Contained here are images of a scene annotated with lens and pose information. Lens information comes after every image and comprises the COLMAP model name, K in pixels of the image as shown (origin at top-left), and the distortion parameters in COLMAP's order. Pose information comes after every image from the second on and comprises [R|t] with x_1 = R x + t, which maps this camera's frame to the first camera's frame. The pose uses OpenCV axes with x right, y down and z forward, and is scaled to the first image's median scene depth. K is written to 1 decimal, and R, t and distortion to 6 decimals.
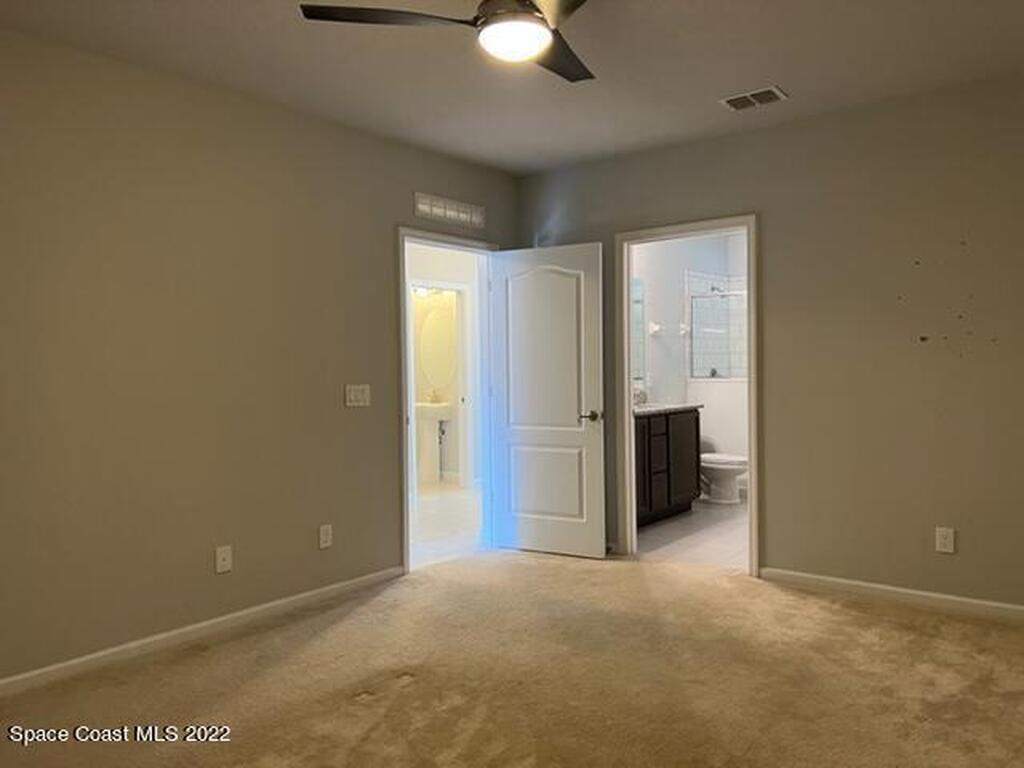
lens RADIAL K [[768.6, 0, 509.1], [0, 768.6, 384.1], [0, 0, 1]] dist [0.064472, -0.069075]
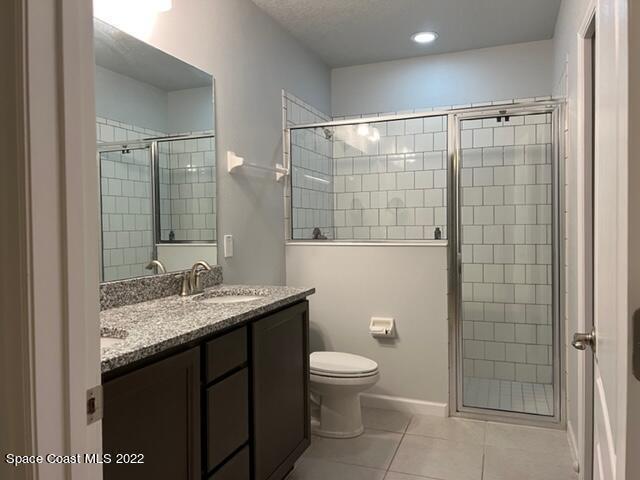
lens RADIAL K [[480.4, 0, 317.8], [0, 480.4, 240.3], [0, 0, 1]] dist [0.064472, -0.069075]
pose [[0.955174, -0.010793, 0.295849, 0.134615], [0.010501, 0.999942, 0.002578, -0.009957], [-0.295860, 0.000645, 0.955231, 0.599608]]
